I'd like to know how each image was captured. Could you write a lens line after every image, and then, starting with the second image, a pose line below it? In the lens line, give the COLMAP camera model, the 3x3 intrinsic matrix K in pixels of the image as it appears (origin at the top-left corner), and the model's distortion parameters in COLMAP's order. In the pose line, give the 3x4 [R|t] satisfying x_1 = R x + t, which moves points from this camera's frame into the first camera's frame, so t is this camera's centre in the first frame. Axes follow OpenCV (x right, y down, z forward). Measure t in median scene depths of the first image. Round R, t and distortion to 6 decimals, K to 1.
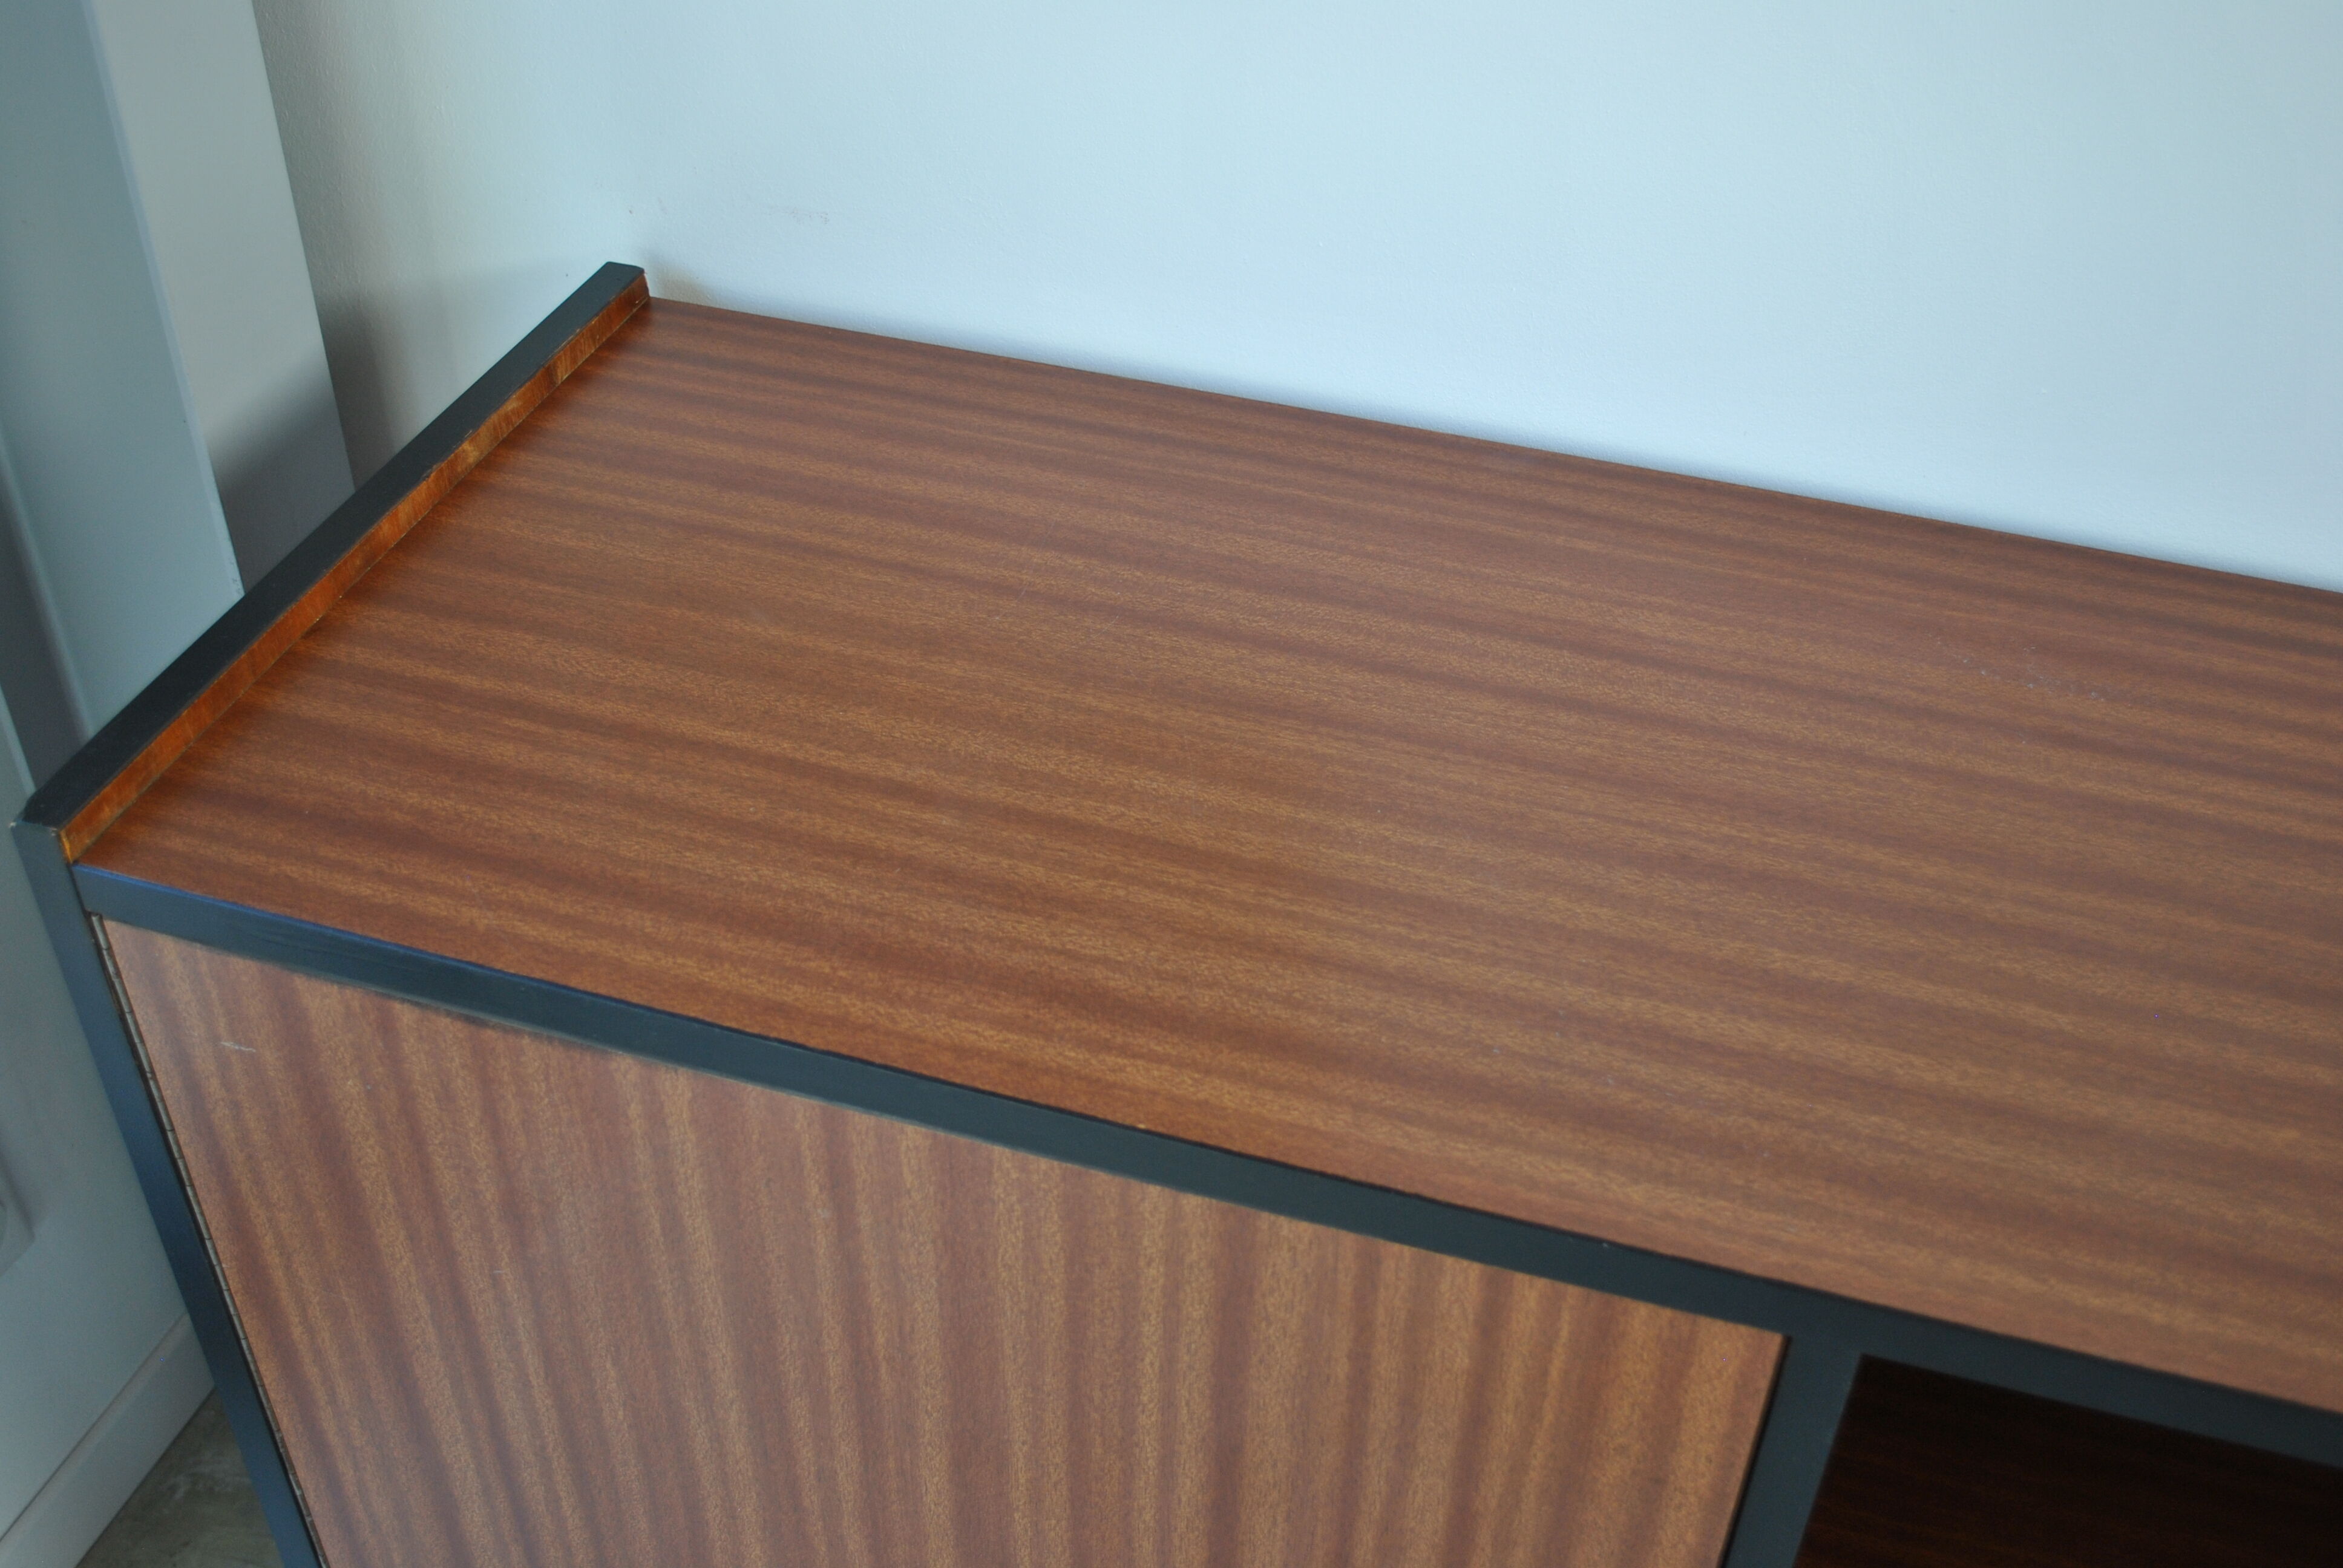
lens RADIAL K [[2438.8, 0, 1179.2], [0, 2438.8, 783.8], [0, 0, 1]] dist [-0.062571, 0.002685]
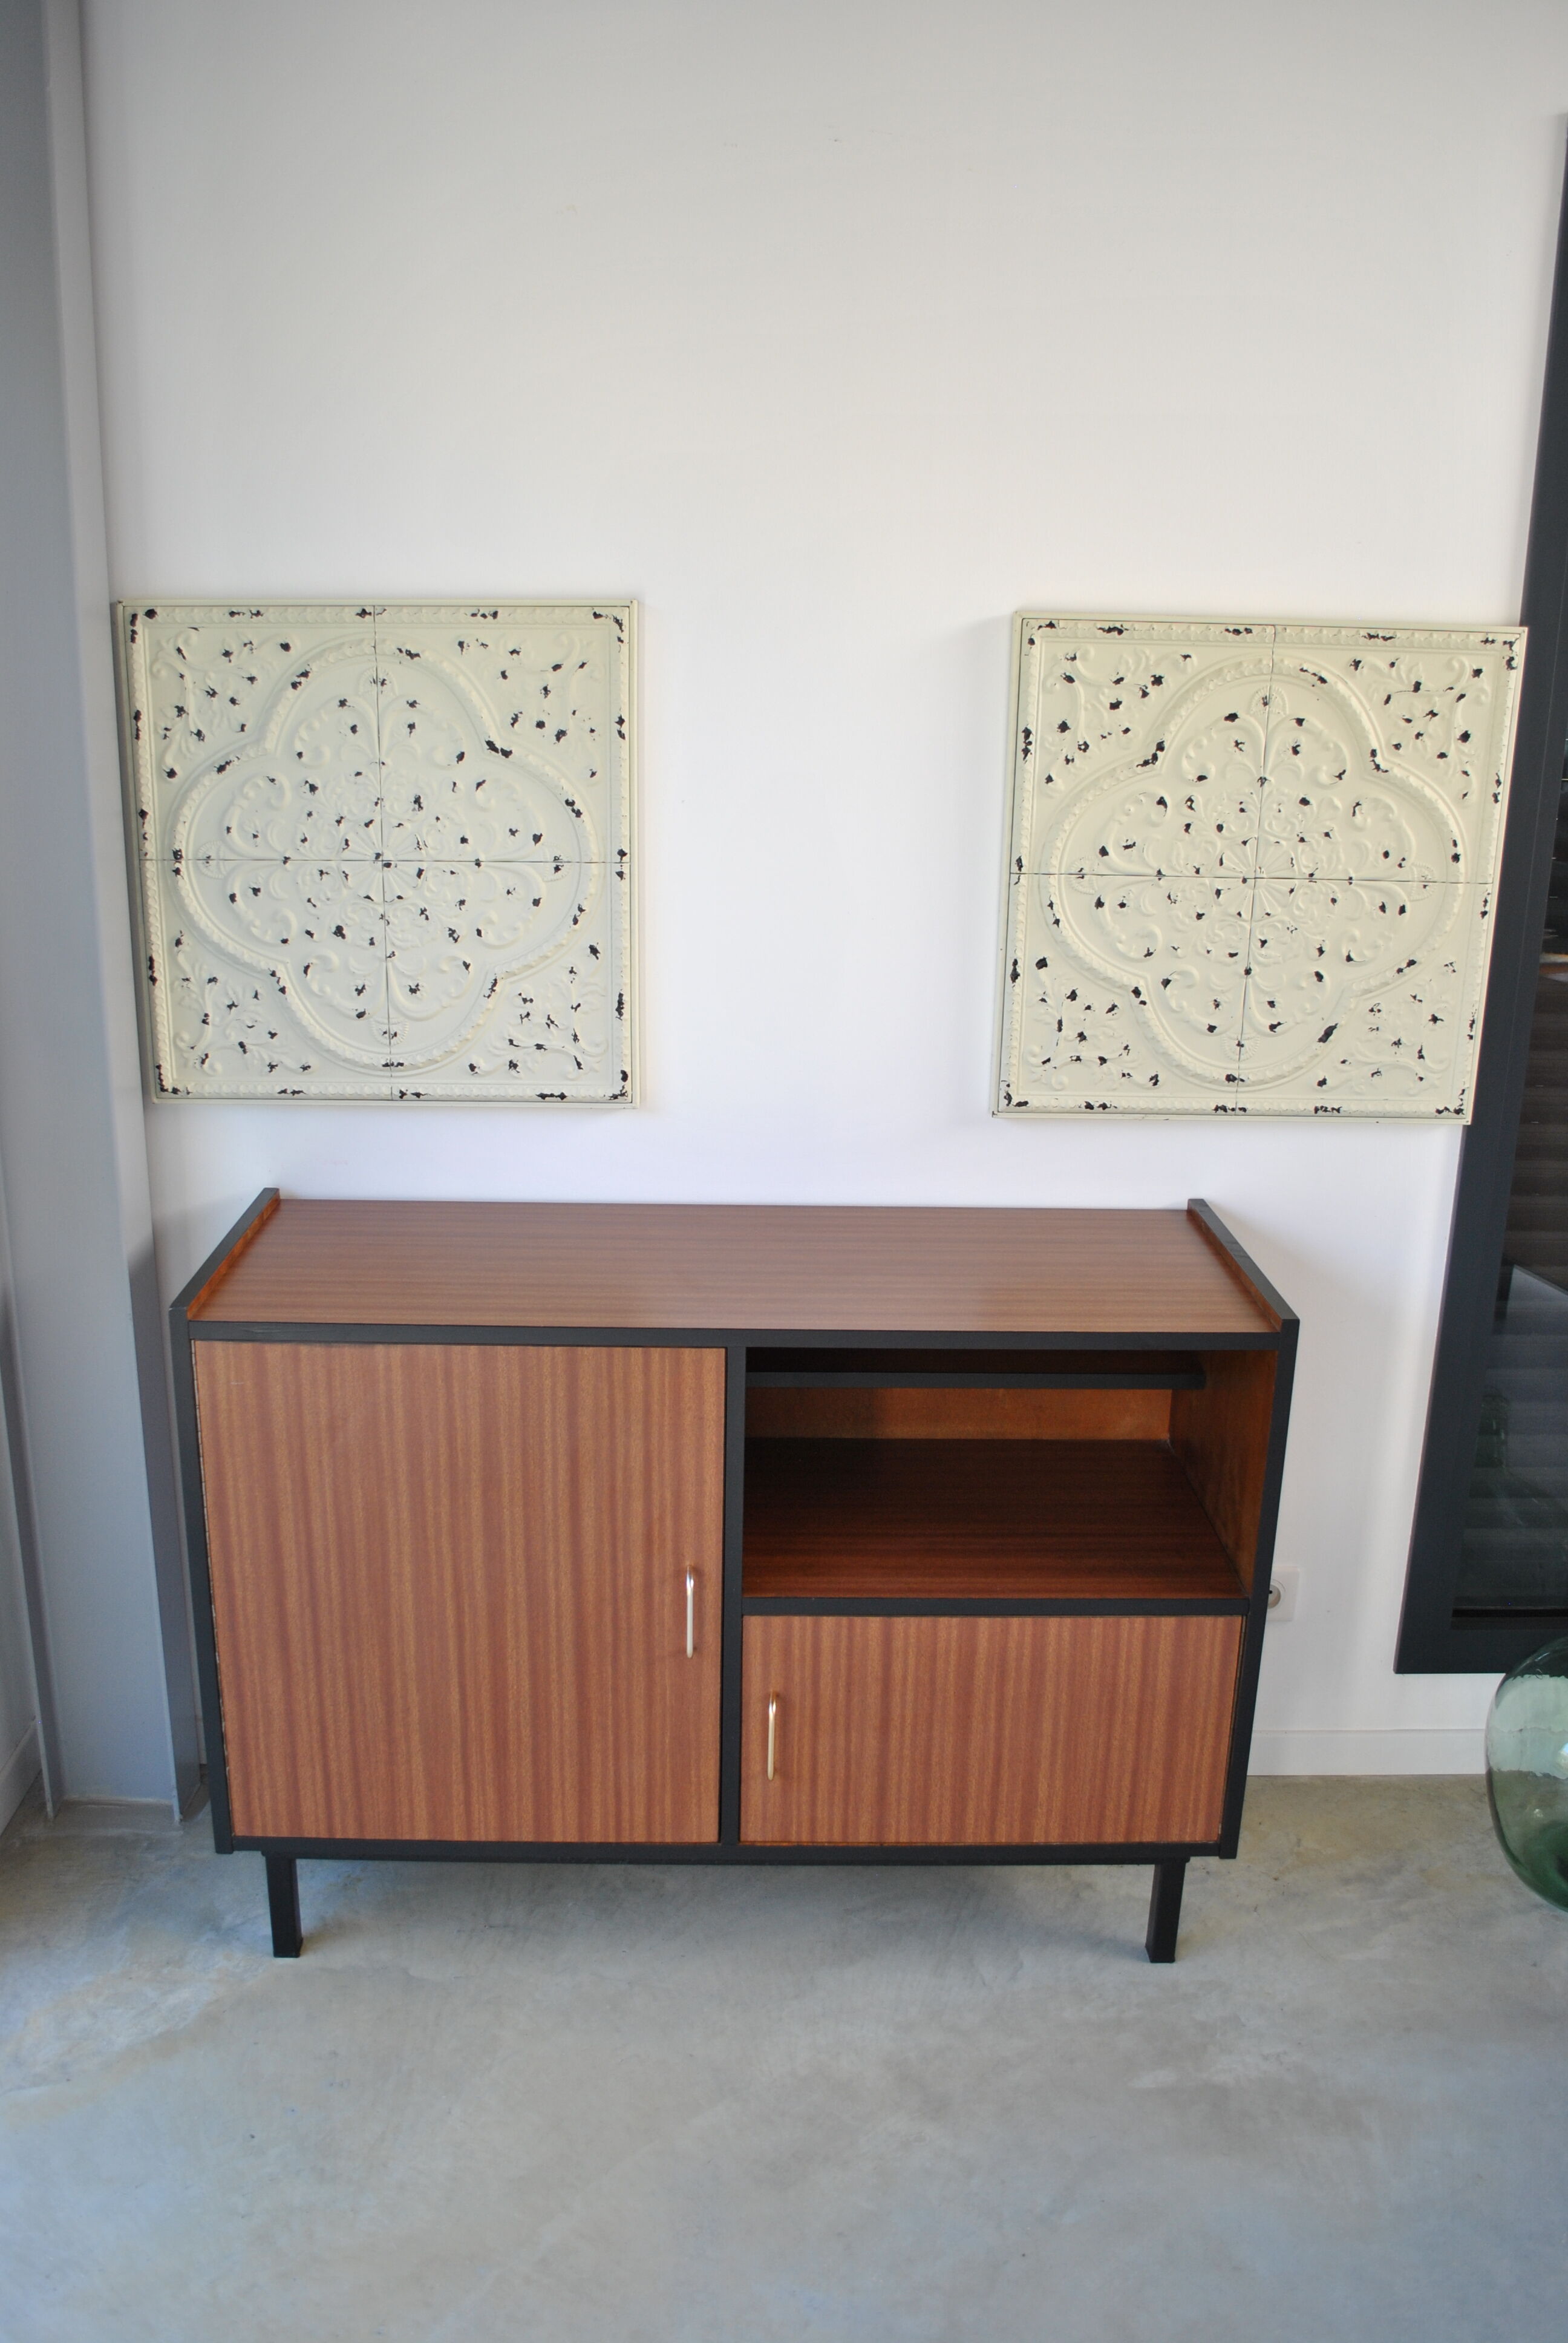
lens RADIAL K [[1876.1, 0, 776.1], [0, 1876.1, 1145.6], [0, 0, 1]] dist [-0.087499, 0.011783]
pose [[0.949011, -0.088241, 0.302641, -0.437875], [0.197171, 0.915216, -0.351432, 0.820360], [-0.245971, 0.393184, 0.885948, -1.425529]]
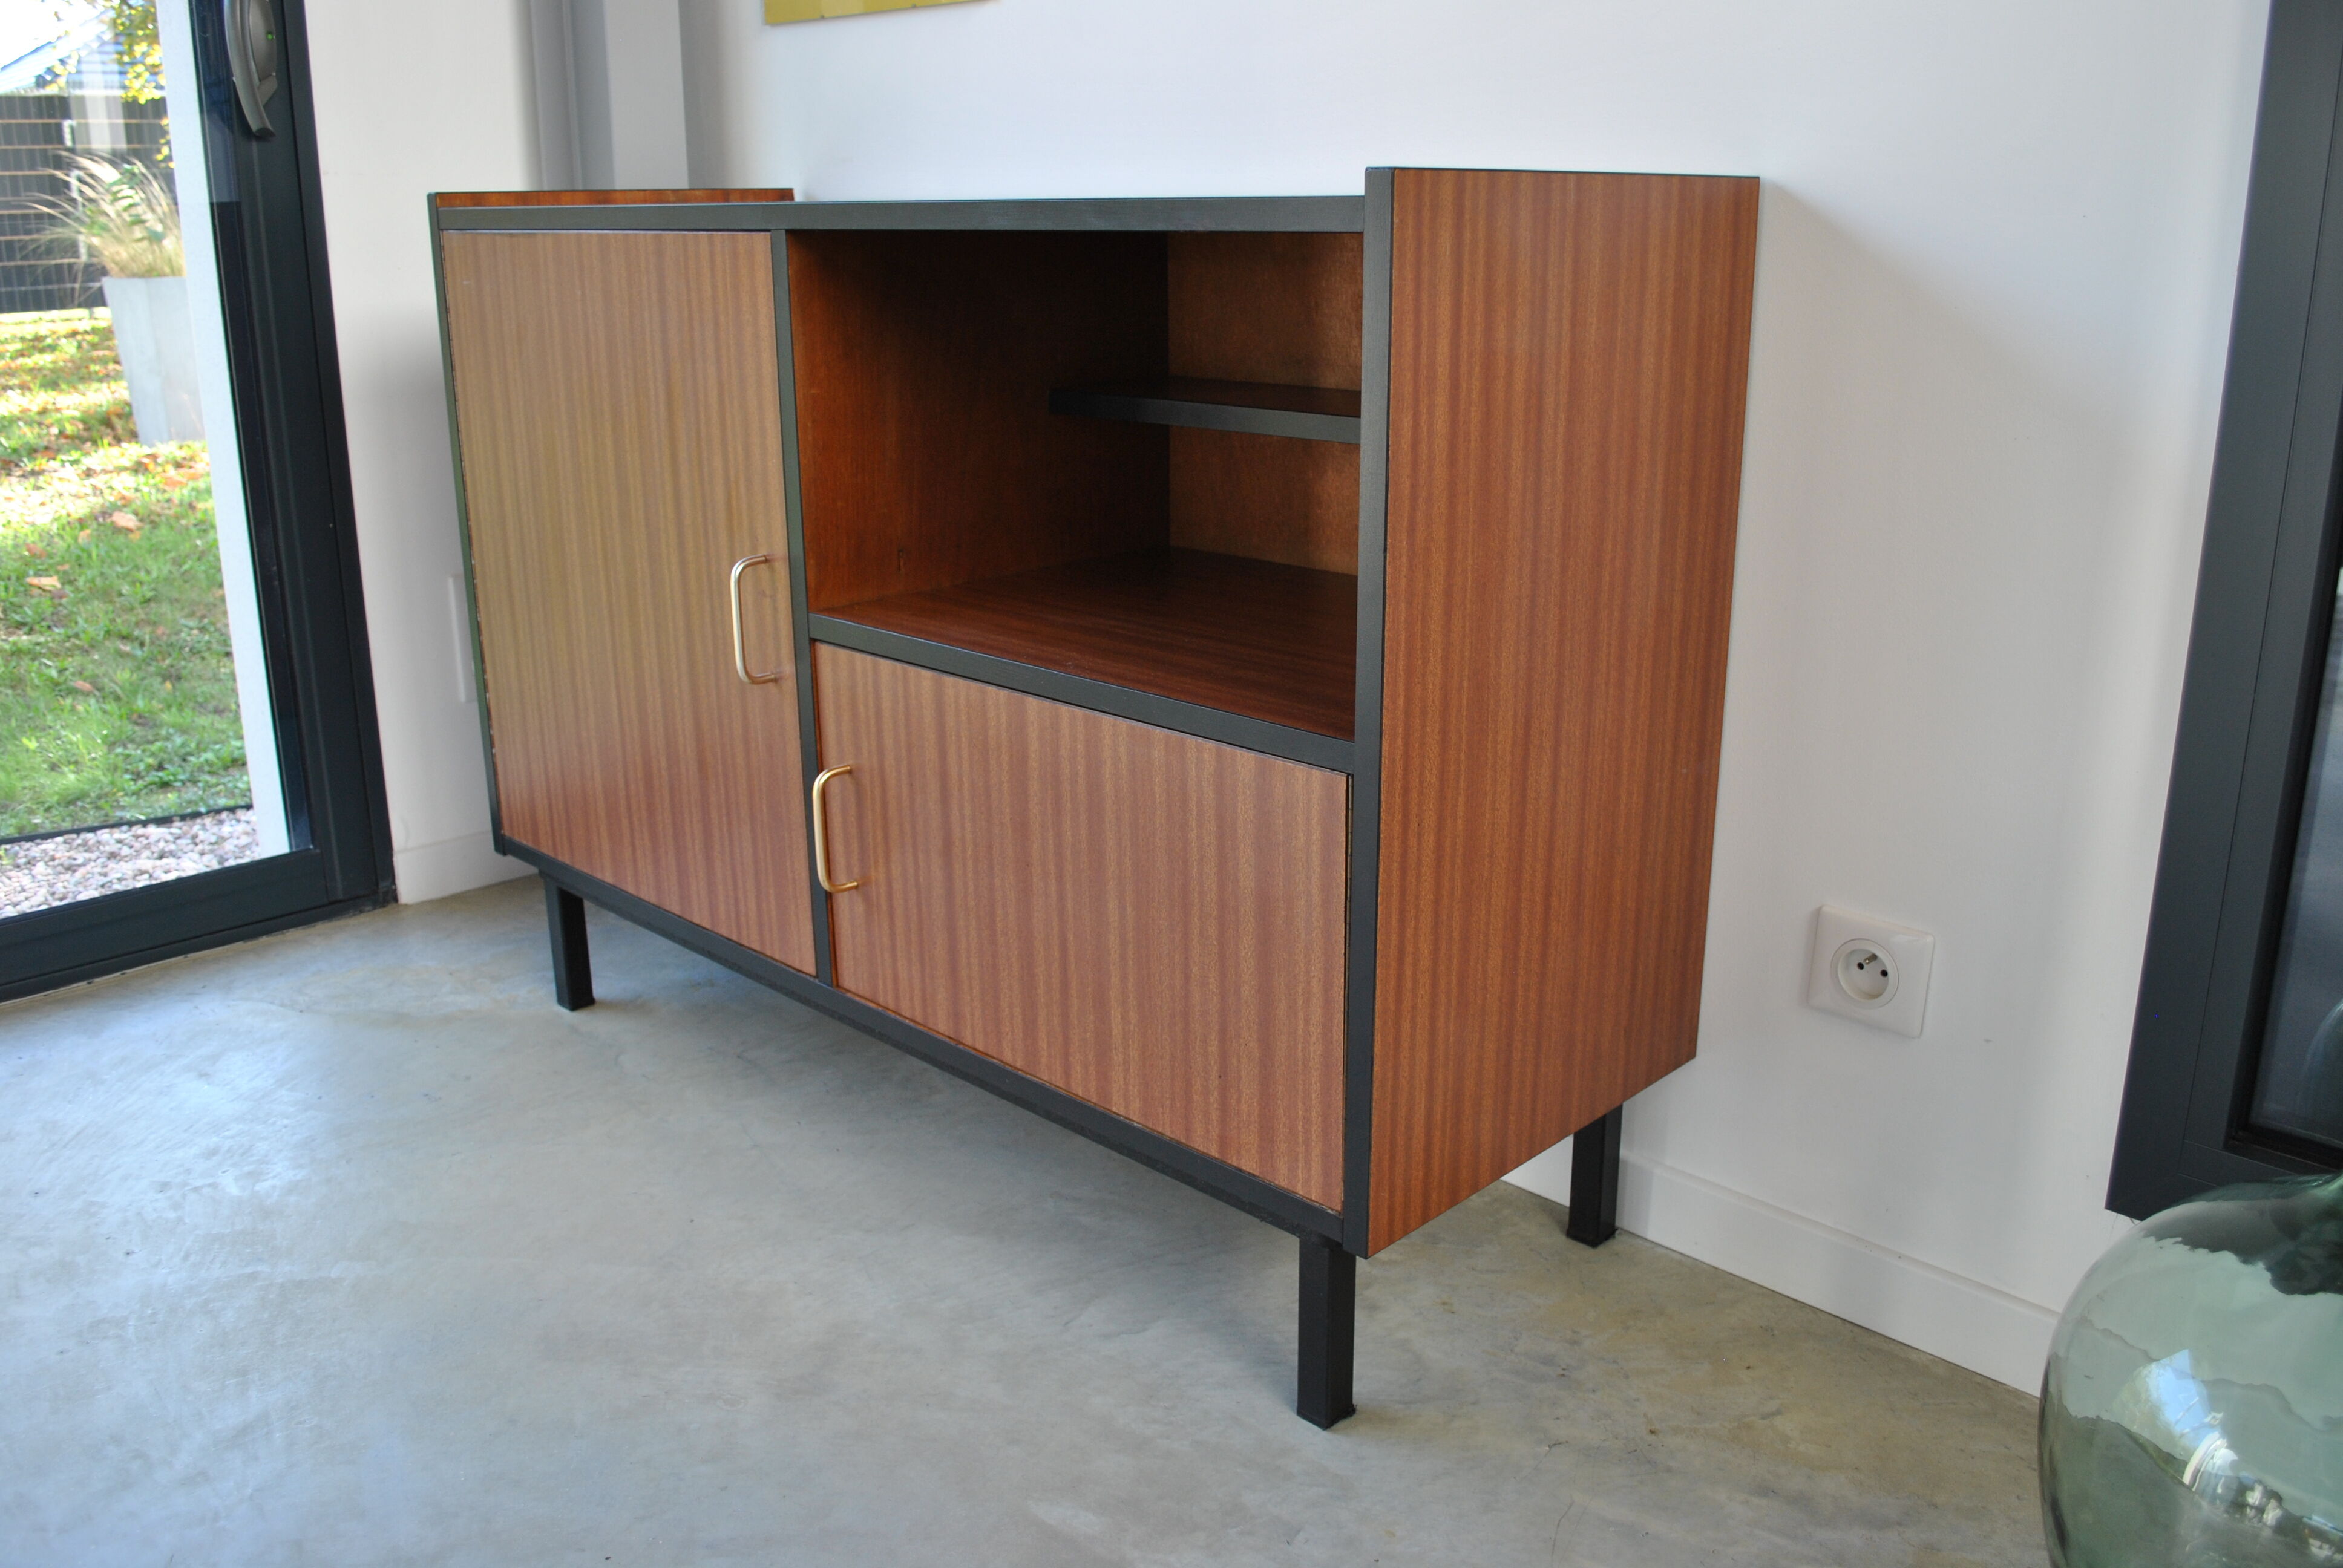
lens RADIAL K [[1939.5, 0, 1181.5], [0, 1939.5, 776.1], [0, 0, 1]] dist [-0.081058, 0.003323]
pose [[0.890935, 0.107592, -0.441201, 1.421929], [-0.268115, 0.908757, -0.319805, 1.142161], [0.366536, 0.403218, 0.838491, -0.329725]]
